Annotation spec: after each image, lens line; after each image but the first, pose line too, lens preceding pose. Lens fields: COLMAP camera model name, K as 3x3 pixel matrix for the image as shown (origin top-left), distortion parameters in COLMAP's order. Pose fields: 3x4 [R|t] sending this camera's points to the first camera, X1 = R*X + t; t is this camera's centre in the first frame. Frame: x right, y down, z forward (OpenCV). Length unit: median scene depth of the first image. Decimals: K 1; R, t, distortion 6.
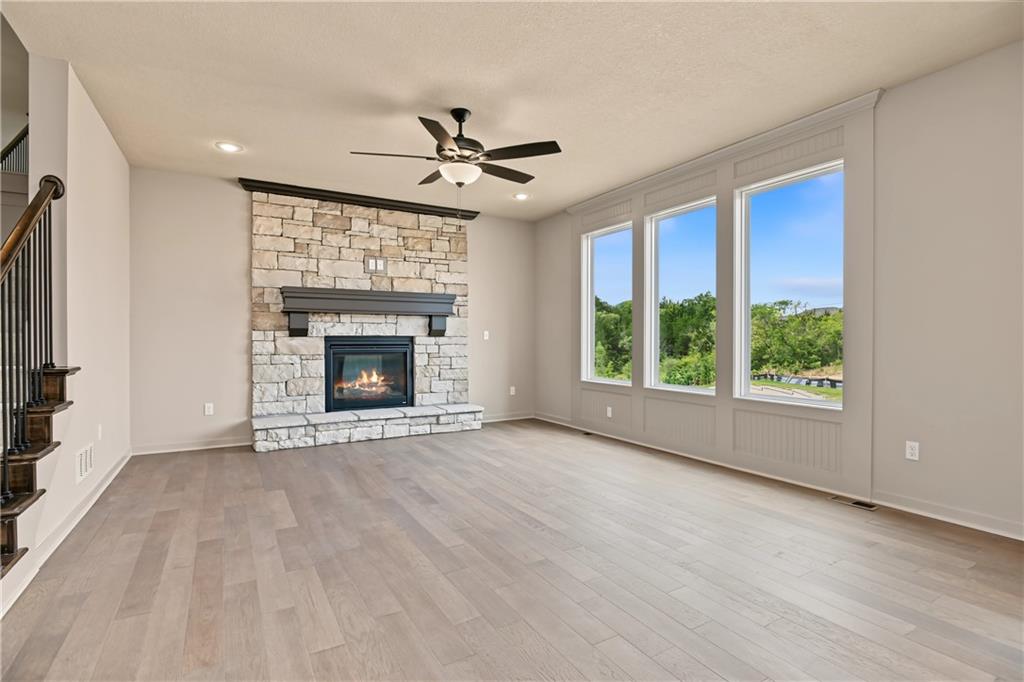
lens RADIAL K [[497.8, 0, 514.0], [0, 497.8, 343.3], [0, 0, 1]] dist [-0.014442, 0.005542]
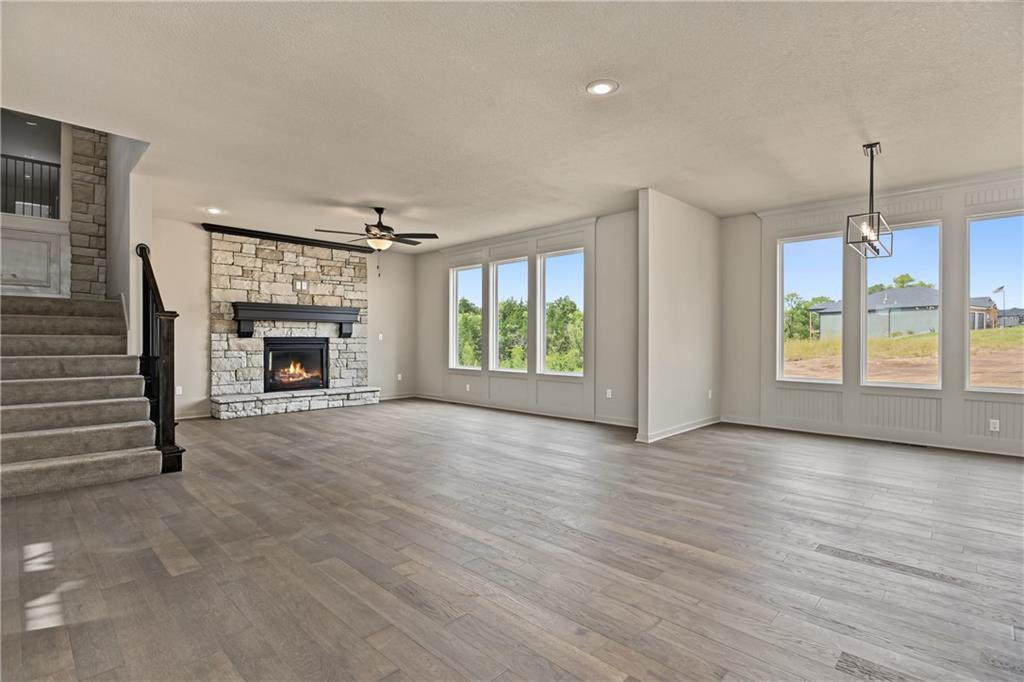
lens RADIAL K [[497.8, 0, 516.0], [0, 497.8, 341.5], [0, 0, 1]] dist [-0.014442, 0.005542]
pose [[0.964244, 0.000296, 0.265016, -0.072425], [0.000944, 0.999989, -0.004550, 0.004315], [-0.265015, 0.004638, 0.964233, -0.527277]]
